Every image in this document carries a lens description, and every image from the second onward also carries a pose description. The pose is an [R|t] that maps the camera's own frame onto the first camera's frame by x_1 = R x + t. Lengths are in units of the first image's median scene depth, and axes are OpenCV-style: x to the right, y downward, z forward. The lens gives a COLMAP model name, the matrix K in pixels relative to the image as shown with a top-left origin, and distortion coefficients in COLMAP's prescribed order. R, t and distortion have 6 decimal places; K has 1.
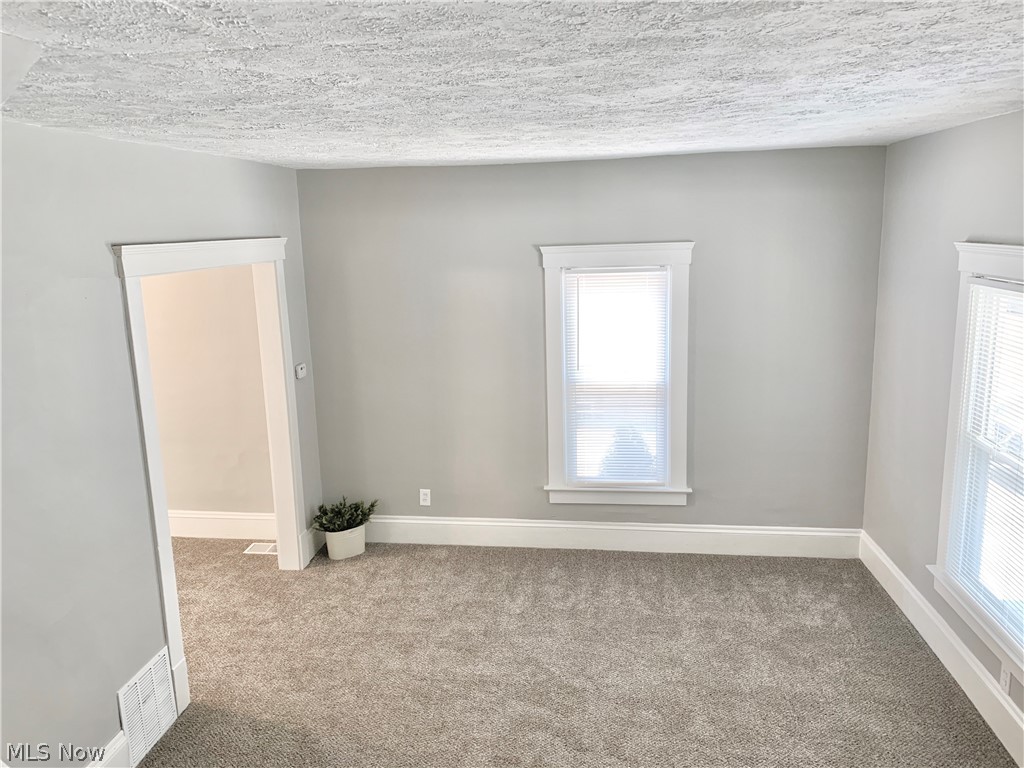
lens RADIAL K [[782.8, 0, 512.0], [0, 782.8, 384.0], [0, 0, 1]] dist [0.029028, -0.033131]
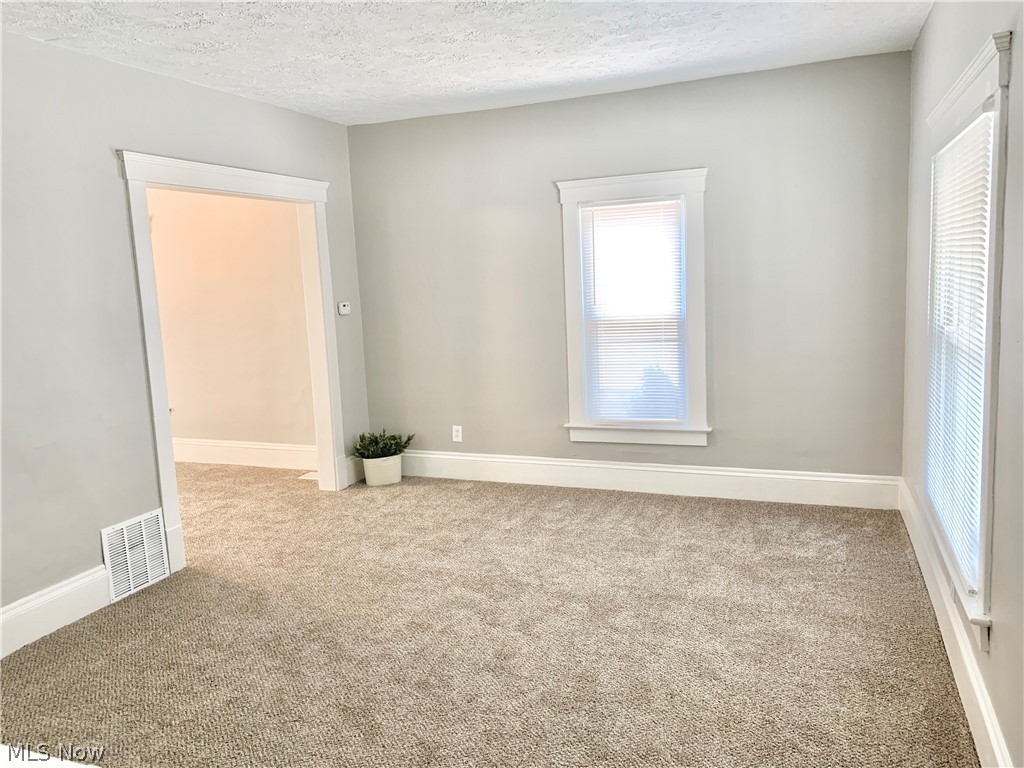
lens RADIAL K [[781.2, 0, 514.0], [0, 781.2, 381.3], [0, 0, 1]] dist [0.035770, -0.050214]
pose [[0.969762, 0.019227, -0.243294, 0.234529], [-0.030538, 0.998617, -0.042803, 0.129319], [0.242135, 0.048938, 0.969008, 0.008645]]
